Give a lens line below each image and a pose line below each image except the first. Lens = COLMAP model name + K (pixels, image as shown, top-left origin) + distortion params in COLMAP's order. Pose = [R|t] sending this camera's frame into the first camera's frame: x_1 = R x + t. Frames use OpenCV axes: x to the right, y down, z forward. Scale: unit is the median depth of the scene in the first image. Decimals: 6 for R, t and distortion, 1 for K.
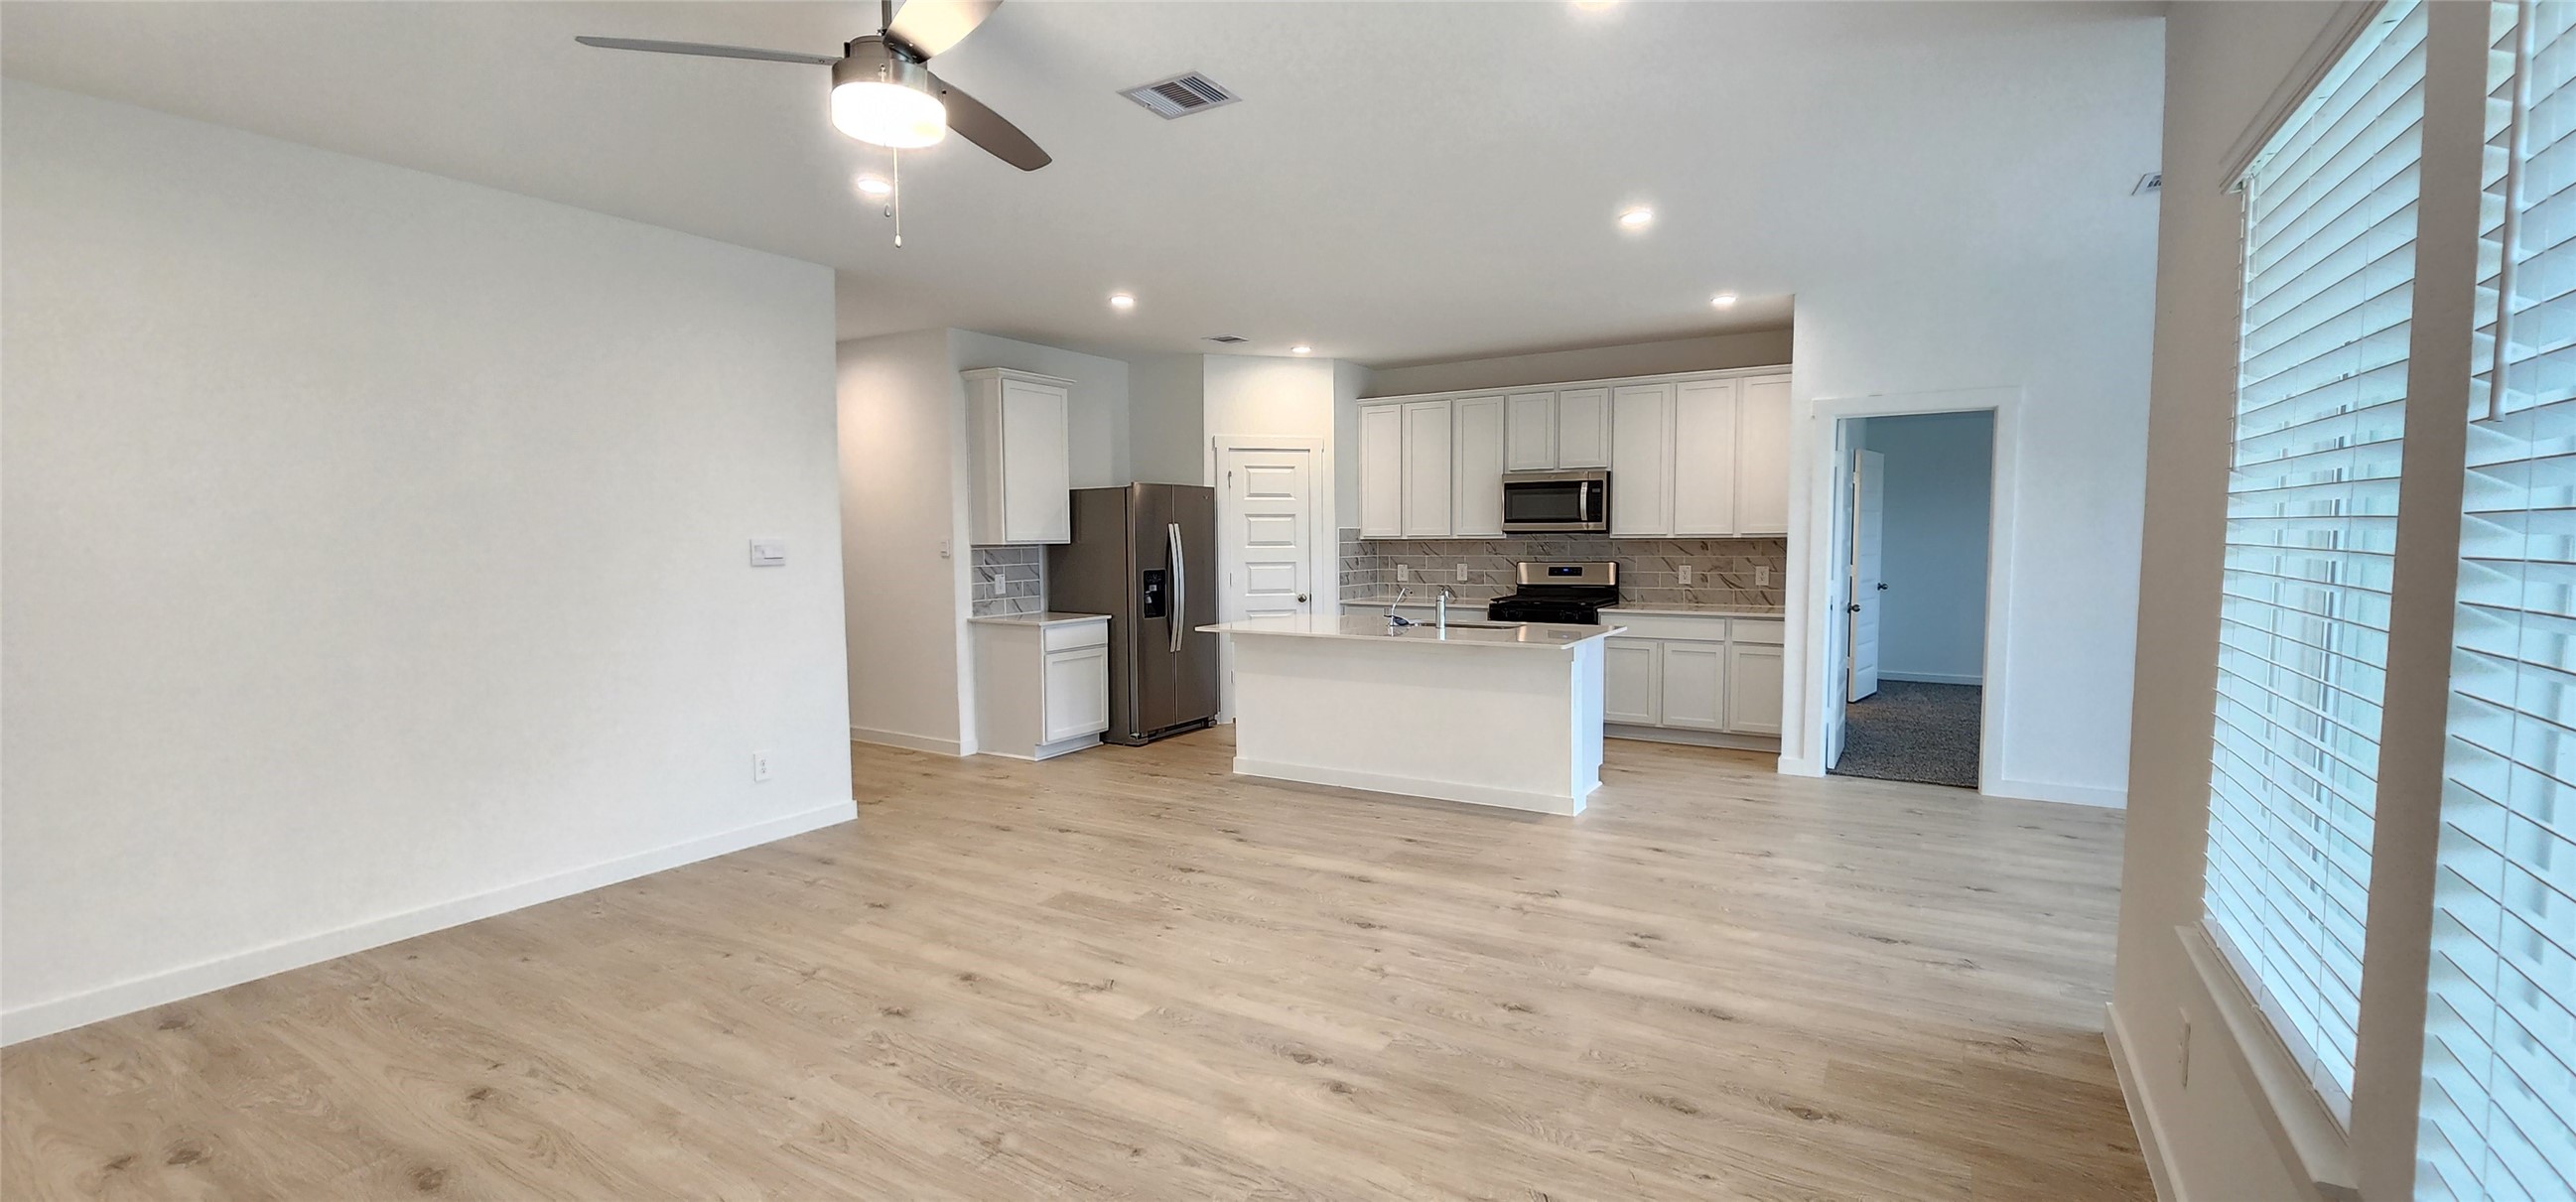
lens RADIAL K [[1061.3, 0, 1296.3], [0, 1061.3, 611.5], [0, 0, 1]] dist [-0.001196, -0.000796]
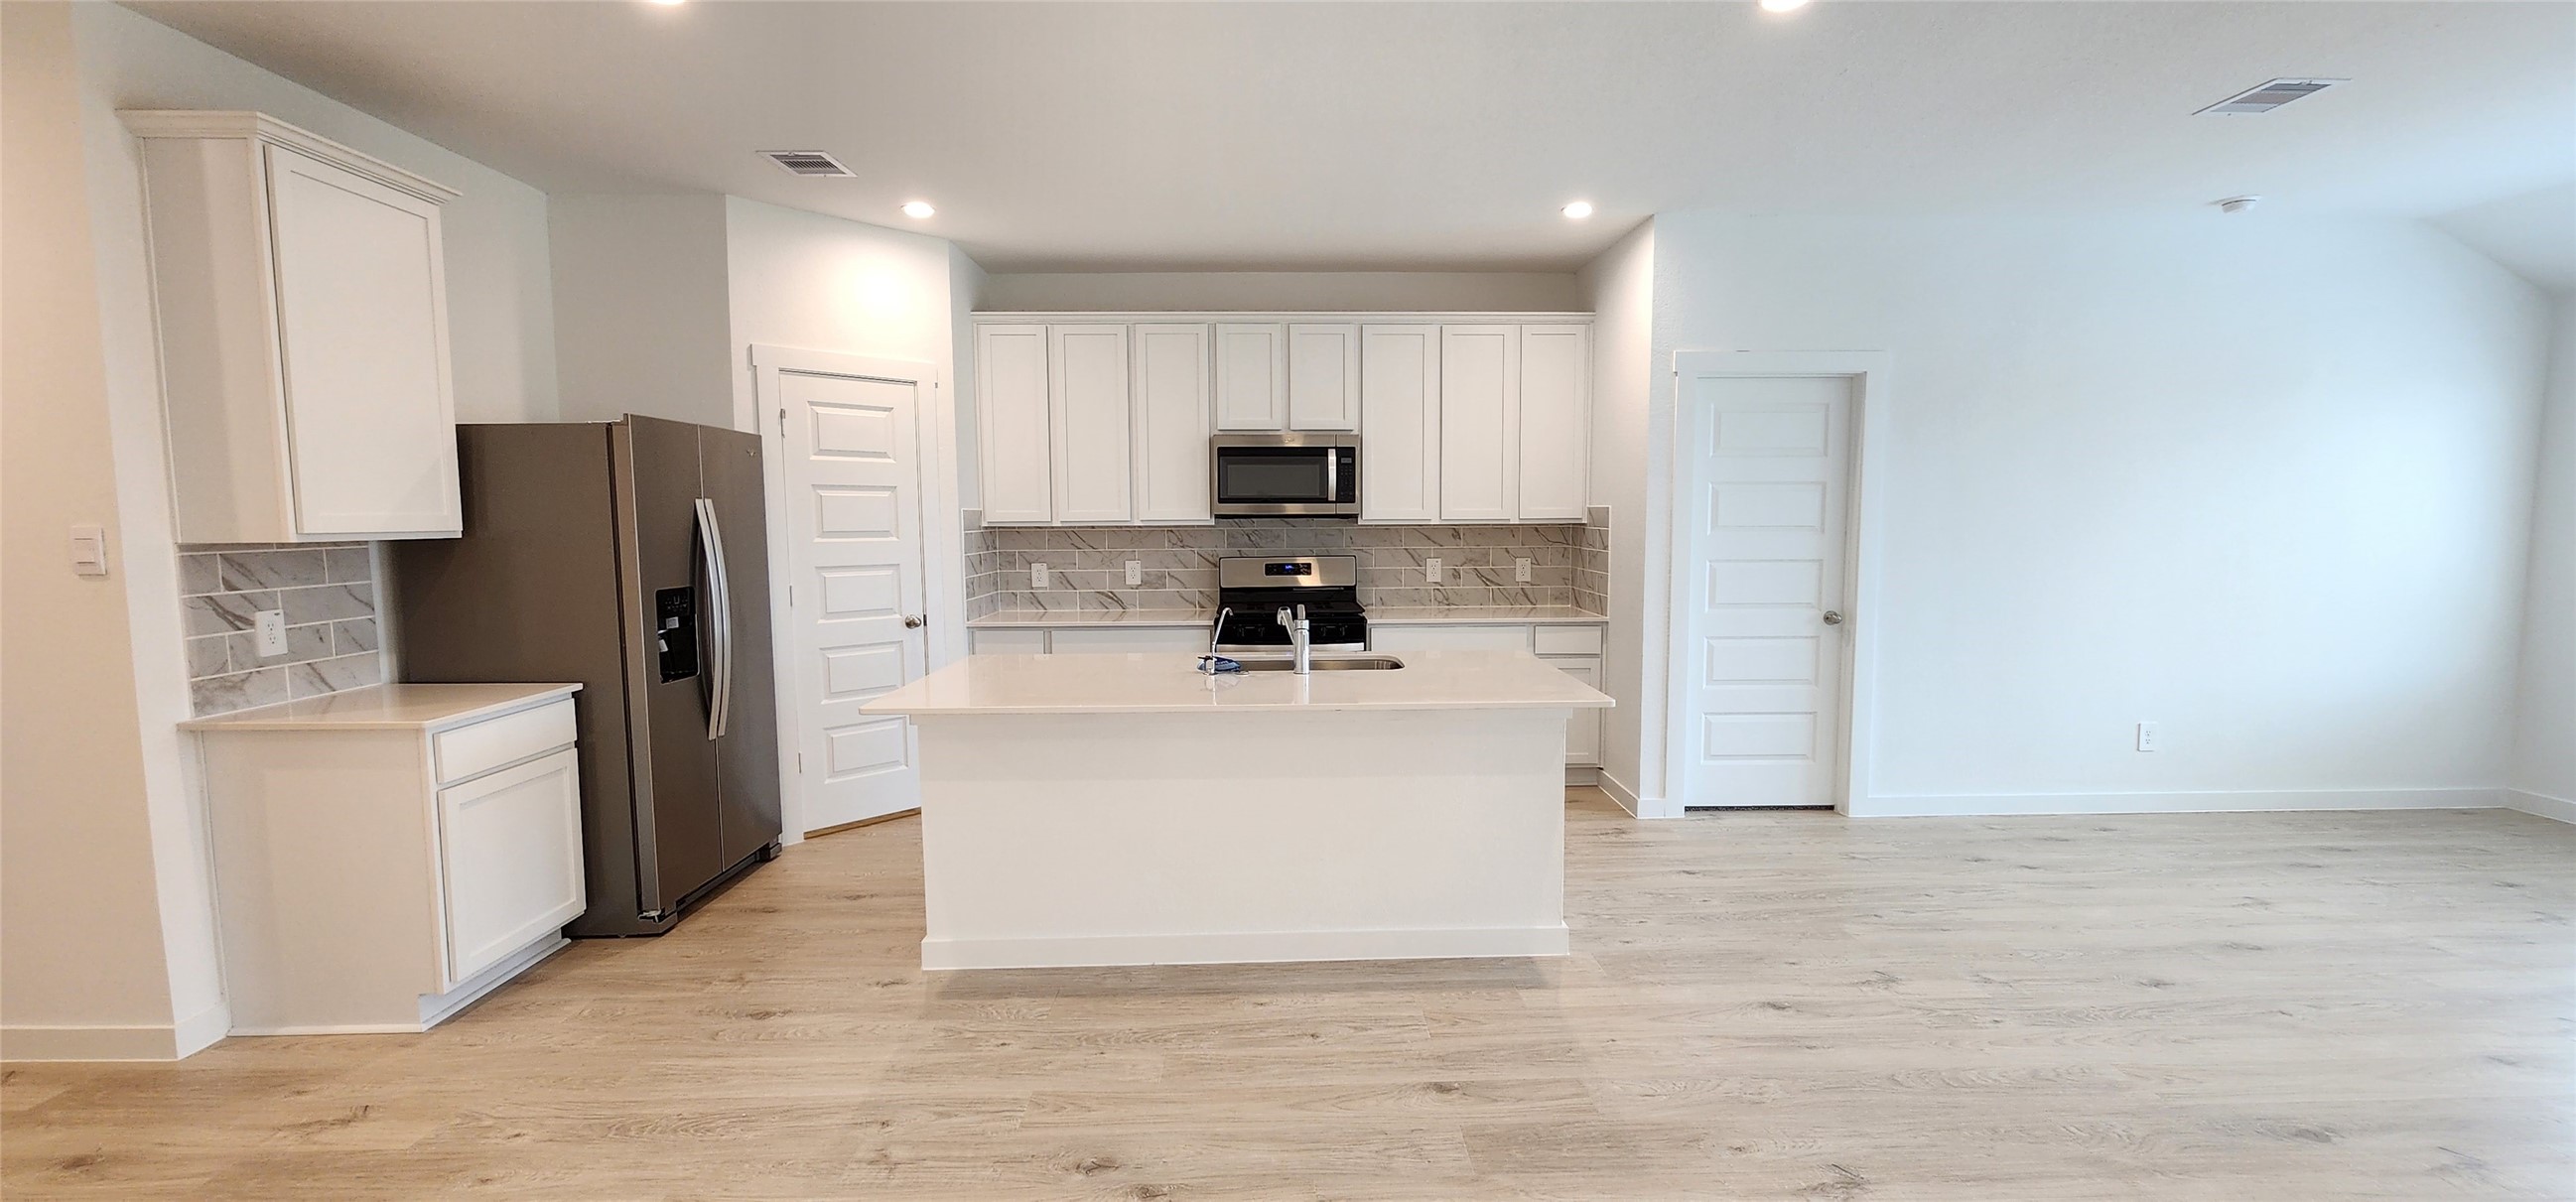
lens RADIAL K [[1061.3, 0, 1296.3], [0, 1061.3, 611.5], [0, 0, 1]] dist [-0.001196, -0.000796]
pose [[0.837312, -0.046384, 0.544754, -0.161323], [0.038803, 0.998924, 0.025412, -0.028914], [-0.545346, -0.000140, 0.838211, 0.401777]]
